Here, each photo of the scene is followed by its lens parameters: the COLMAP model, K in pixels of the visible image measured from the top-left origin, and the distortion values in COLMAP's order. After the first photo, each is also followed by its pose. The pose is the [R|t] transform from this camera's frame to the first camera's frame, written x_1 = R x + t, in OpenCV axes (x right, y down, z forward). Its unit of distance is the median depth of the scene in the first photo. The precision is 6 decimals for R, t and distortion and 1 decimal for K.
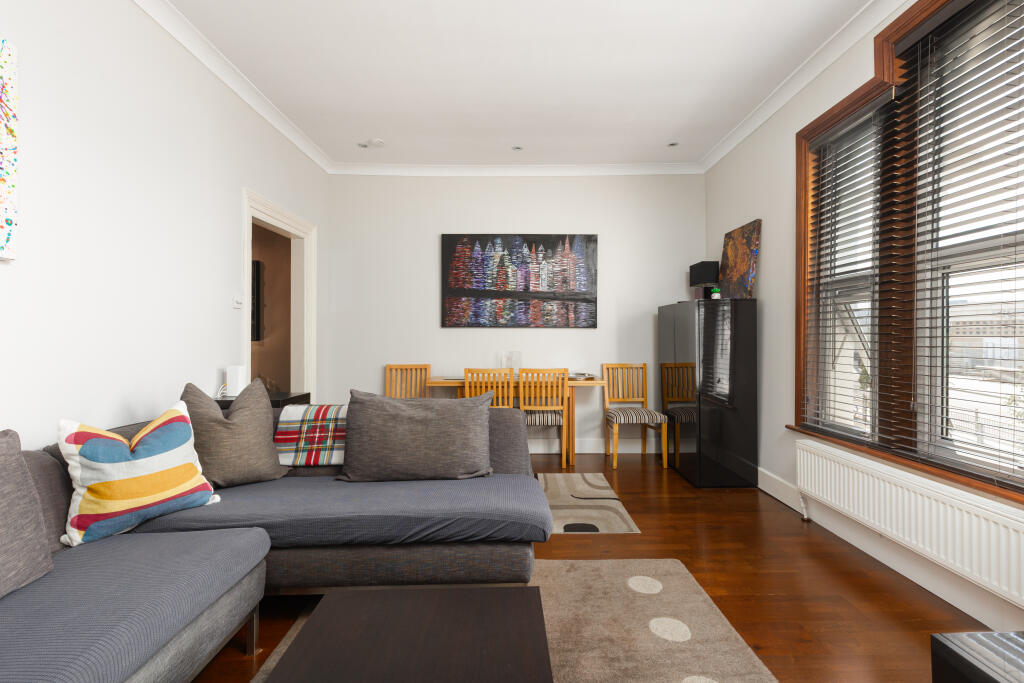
lens RADIAL K [[458.5, 0, 512.0], [0, 458.5, 341.5], [0, 0, 1]] dist [0.001611, -0.000381]
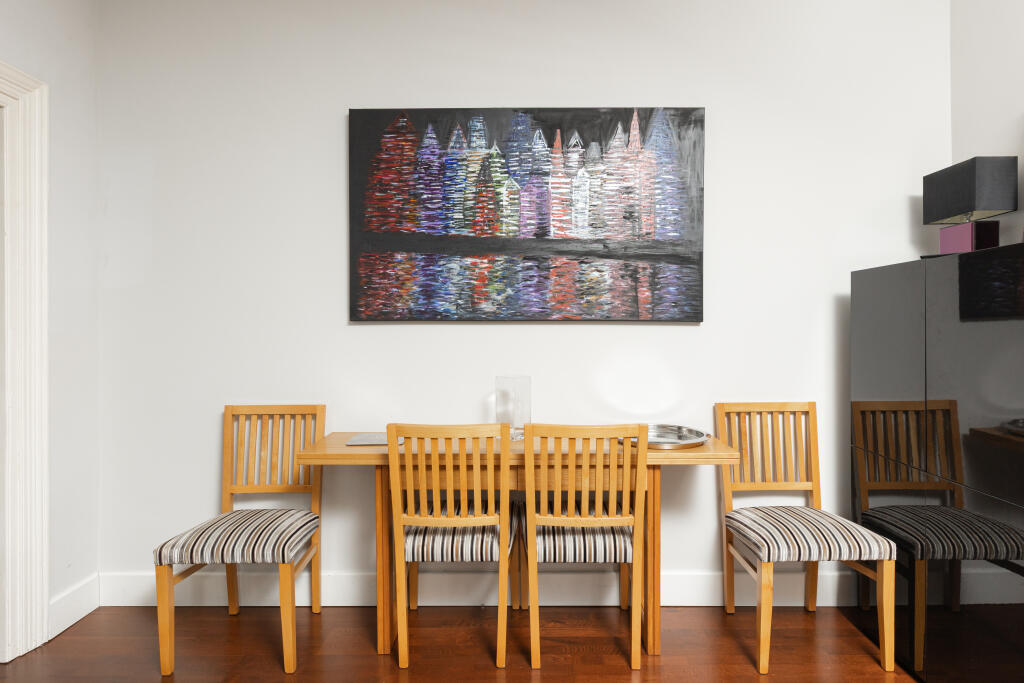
lens RADIAL K [[574.1, 0, 512.0], [0, 574.1, 341.5], [0, 0, 1]] dist [-0.000213, -0.000495]
pose [[0.999811, -0.001288, -0.019375, 0.014767], [0.001196, 0.999988, -0.004727, -0.009086], [0.019381, 0.004703, 0.999801, 0.491667]]
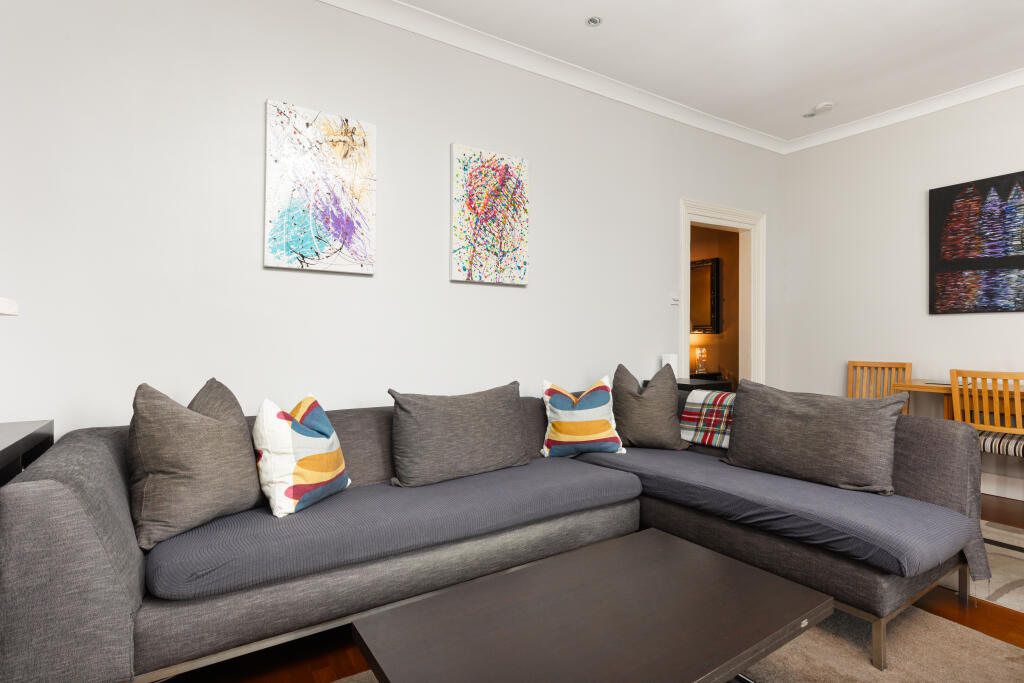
lens RADIAL K [[515.8, 0, 512.0], [0, 515.8, 341.5], [0, 0, 1]] dist [-0.000303, 0.000541]
pose [[0.528835, 0.008016, -0.848687, 0.221290], [-0.000434, 0.999958, 0.009174, 0.006807], [0.848725, -0.004483, 0.528816, -0.029295]]
